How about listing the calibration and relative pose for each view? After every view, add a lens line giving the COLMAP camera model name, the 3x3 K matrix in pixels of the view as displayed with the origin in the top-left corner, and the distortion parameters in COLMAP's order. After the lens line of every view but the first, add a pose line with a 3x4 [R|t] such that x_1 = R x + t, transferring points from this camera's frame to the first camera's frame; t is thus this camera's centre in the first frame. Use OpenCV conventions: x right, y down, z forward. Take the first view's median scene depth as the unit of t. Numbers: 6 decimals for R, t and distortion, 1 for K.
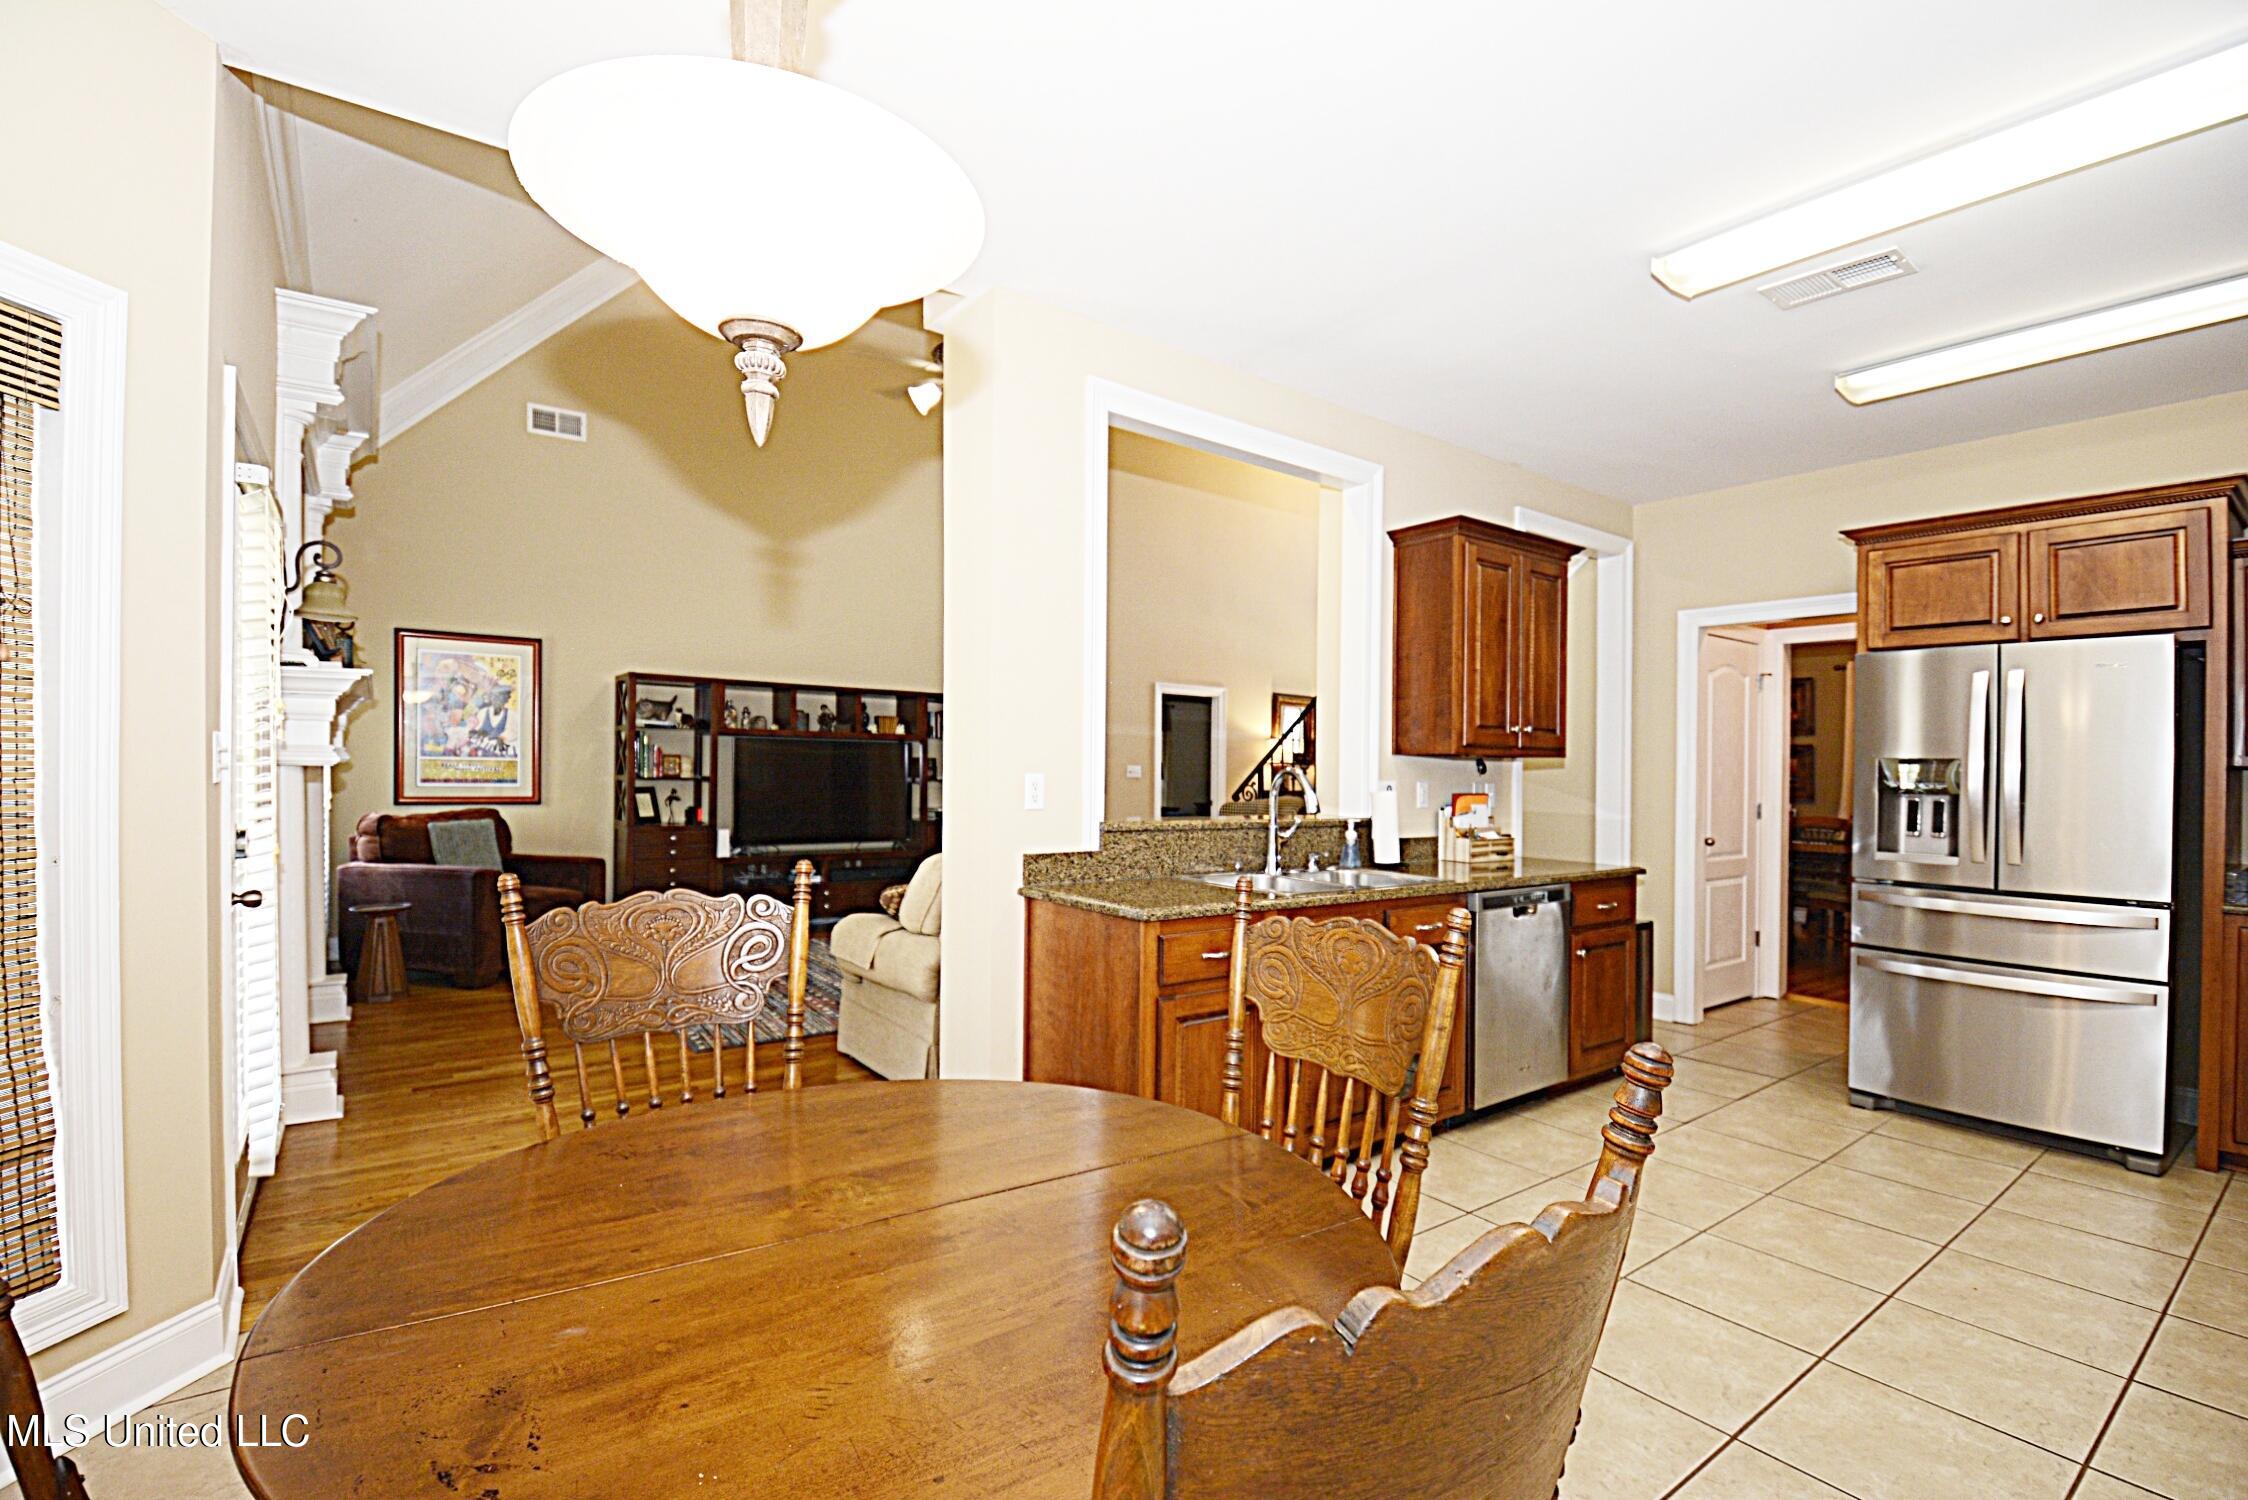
lens RADIAL K [[999.0, 0, 1129.3], [0, 999.0, 761.3], [0, 0, 1]] dist [-0.008172, -0.012466]
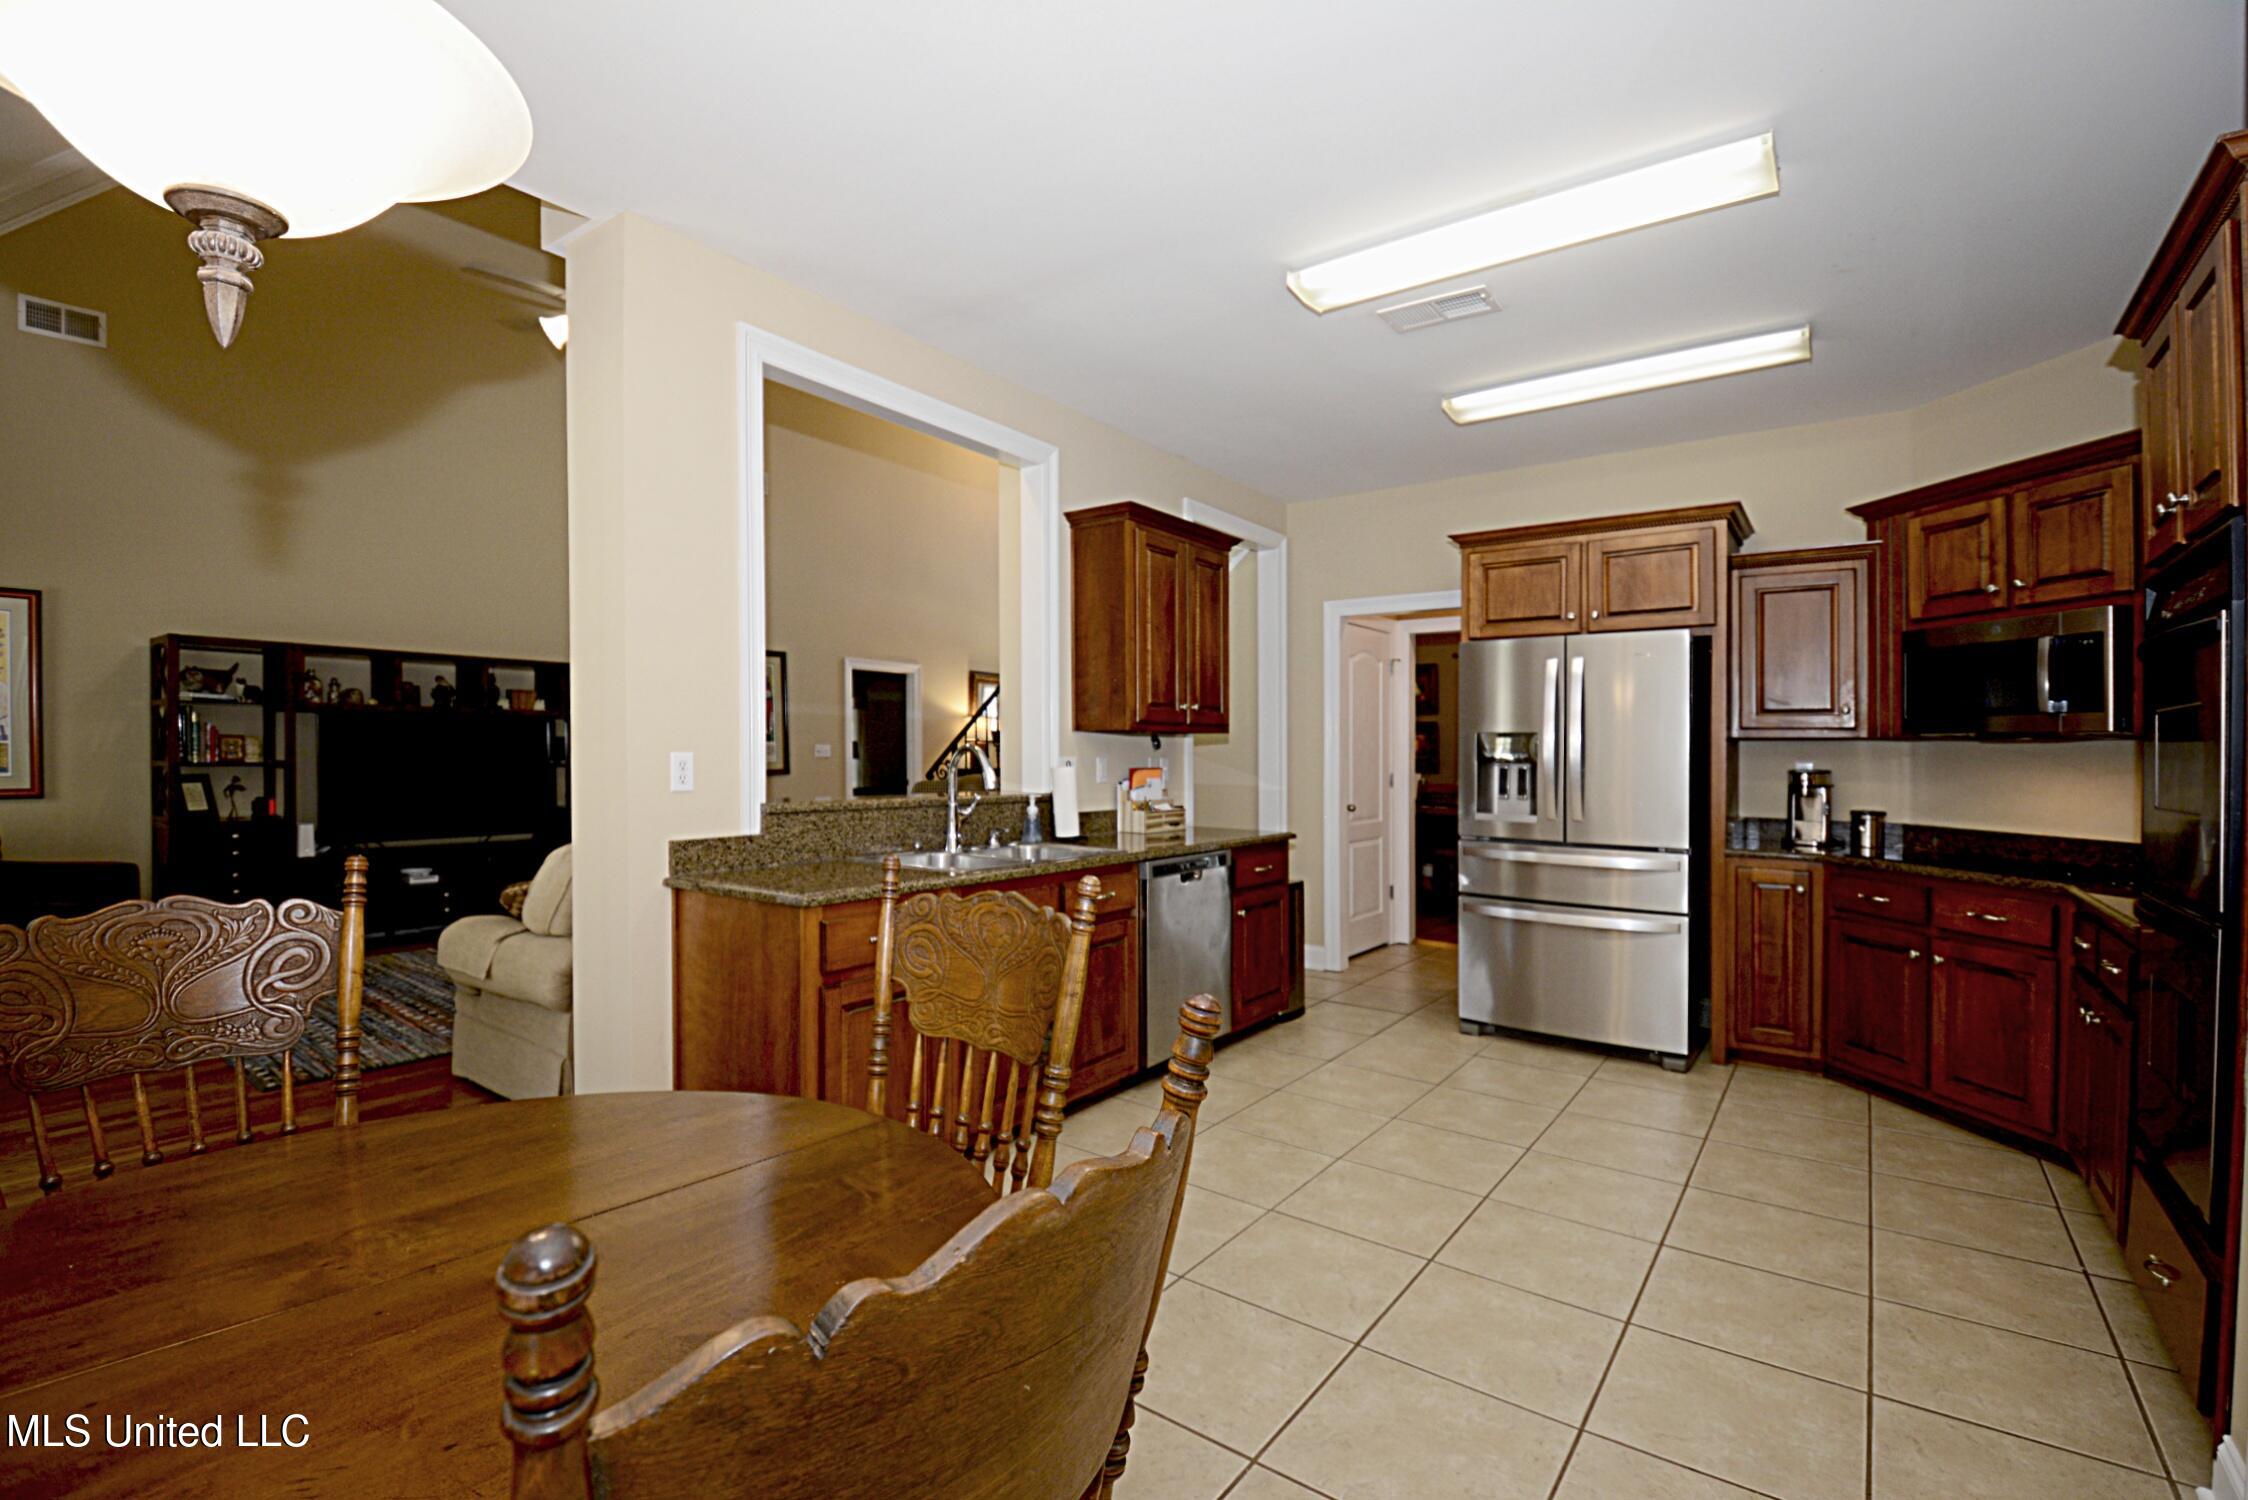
lens RADIAL K [[999.0, 0, 1132.8], [0, 999.0, 746.0], [0, 0, 1]] dist [-0.008172, -0.012466]
pose [[0.955497, -0.008013, 0.294893, 0.028466], [0.006255, 0.999957, 0.006906, 0.002609], [-0.294935, -0.004754, 0.955505, 0.003910]]
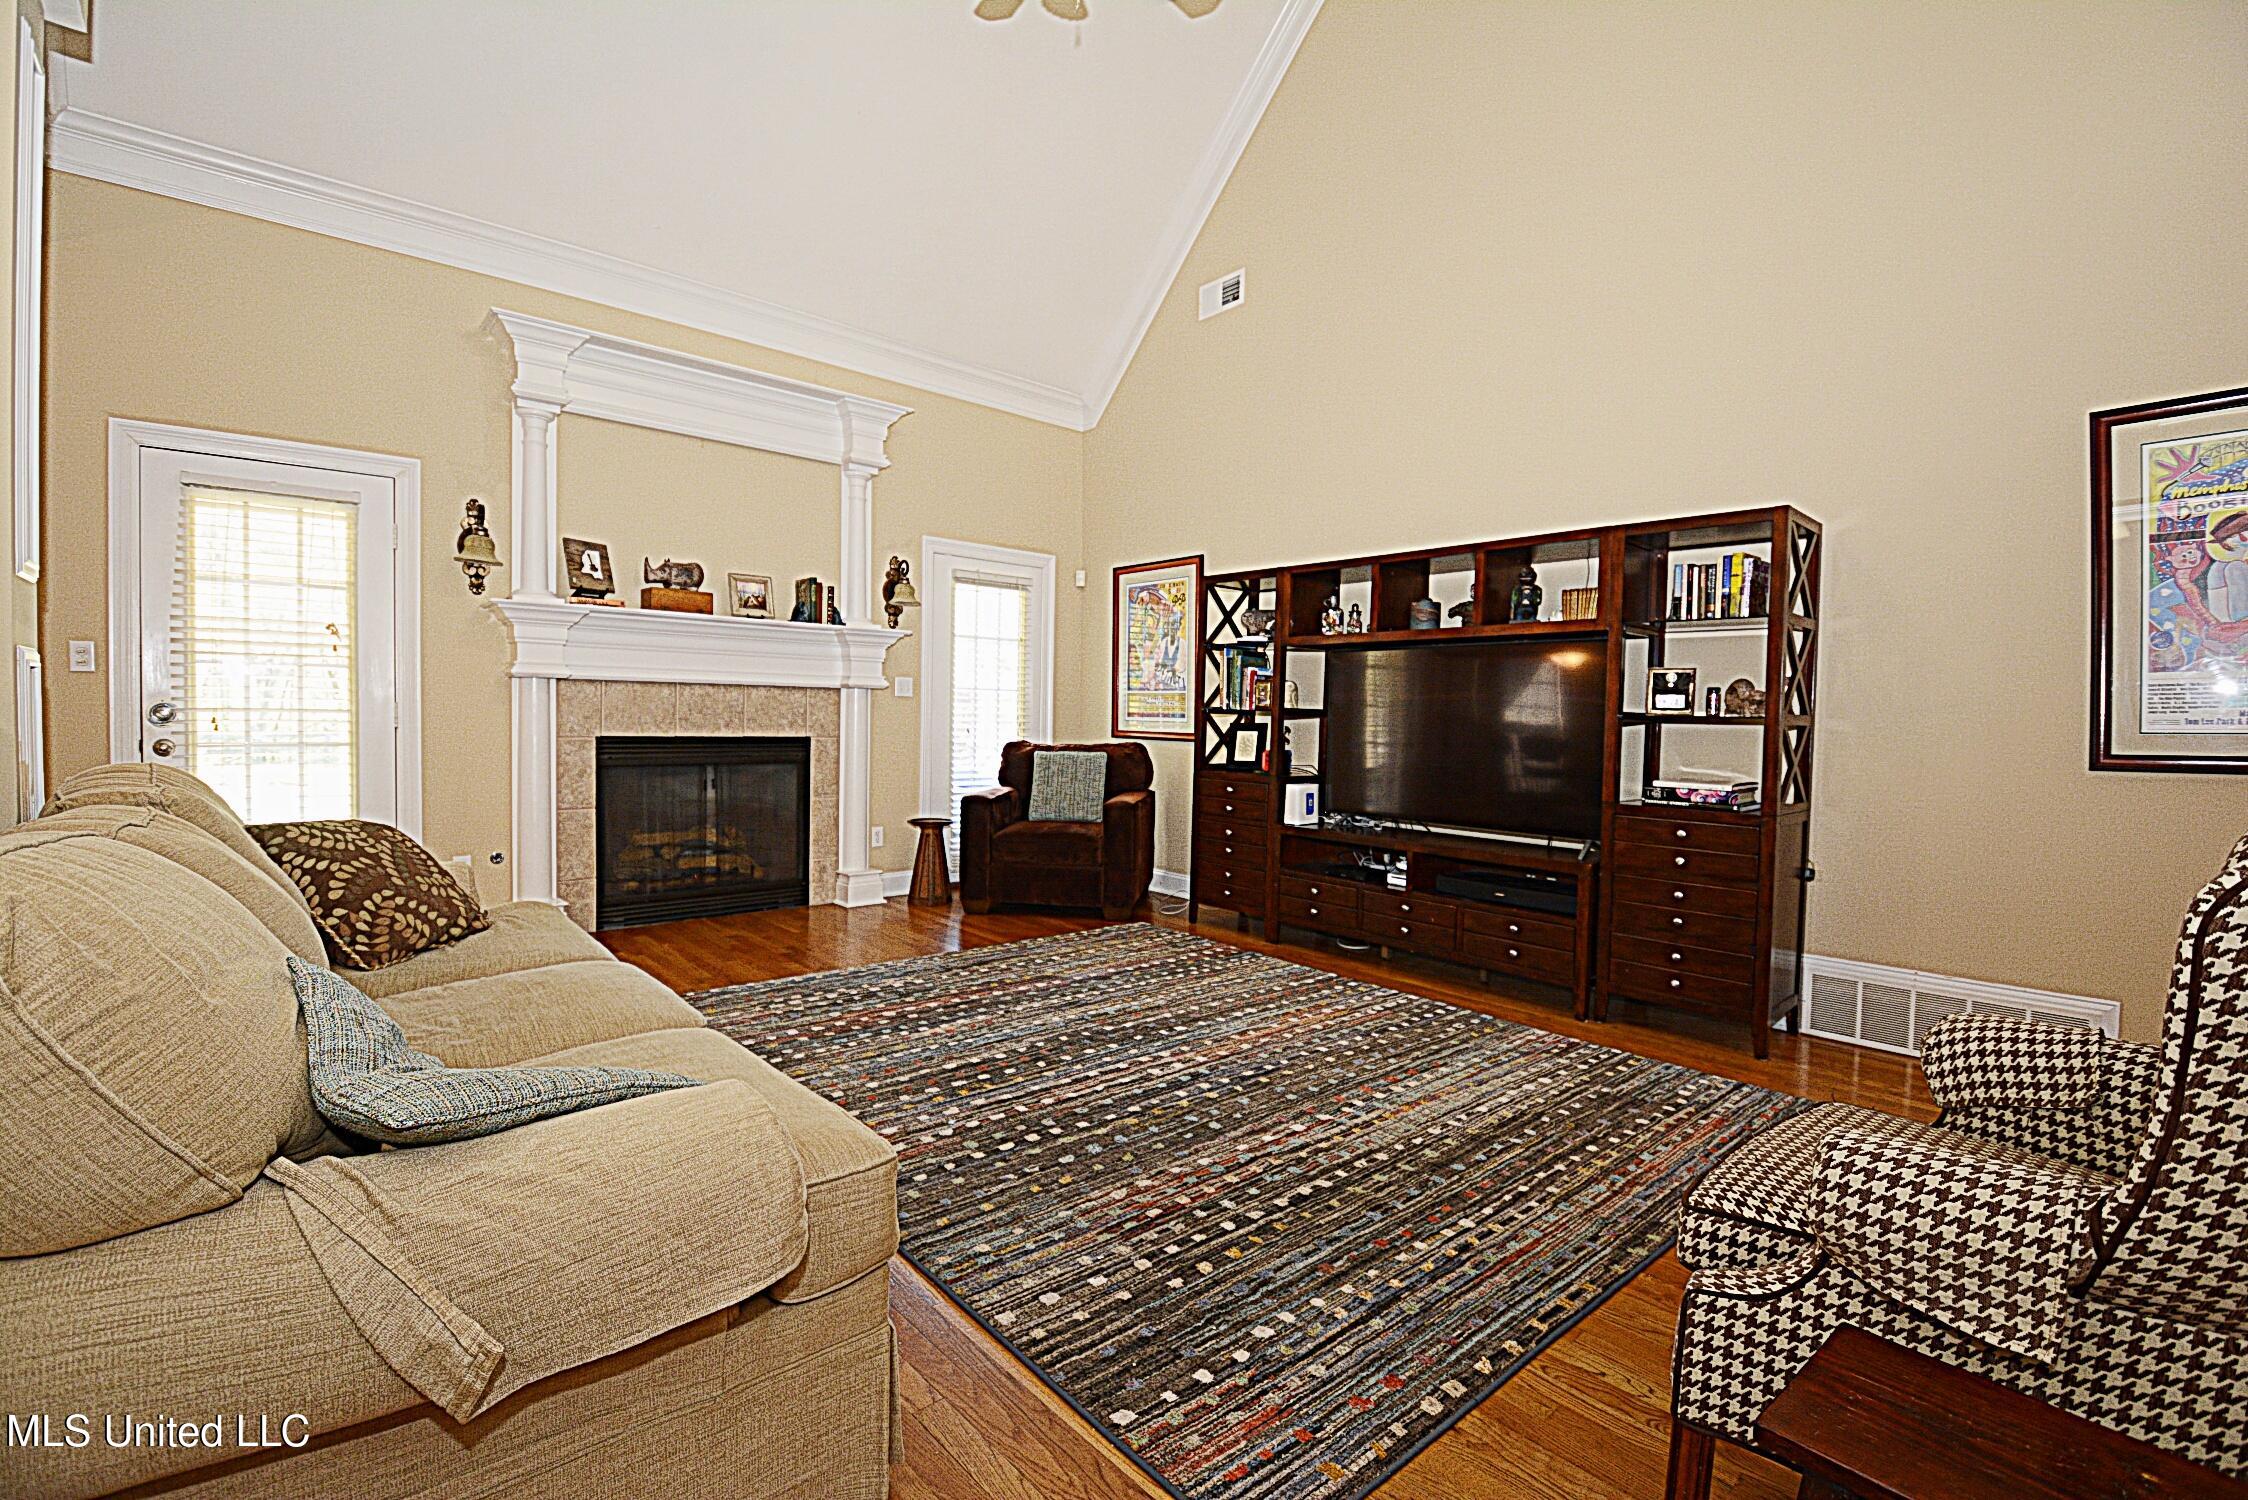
lens RADIAL K [[999.0, 0, 1133.8], [0, 999.0, 765.3], [0, 0, 1]] dist [-0.008172, -0.012466]
pose [[0.084100, 0.033308, -0.995900, 0.557697], [-0.013624, 0.999386, 0.032274, 0.069535], [0.996364, 0.010853, 0.084502, 1.687590]]
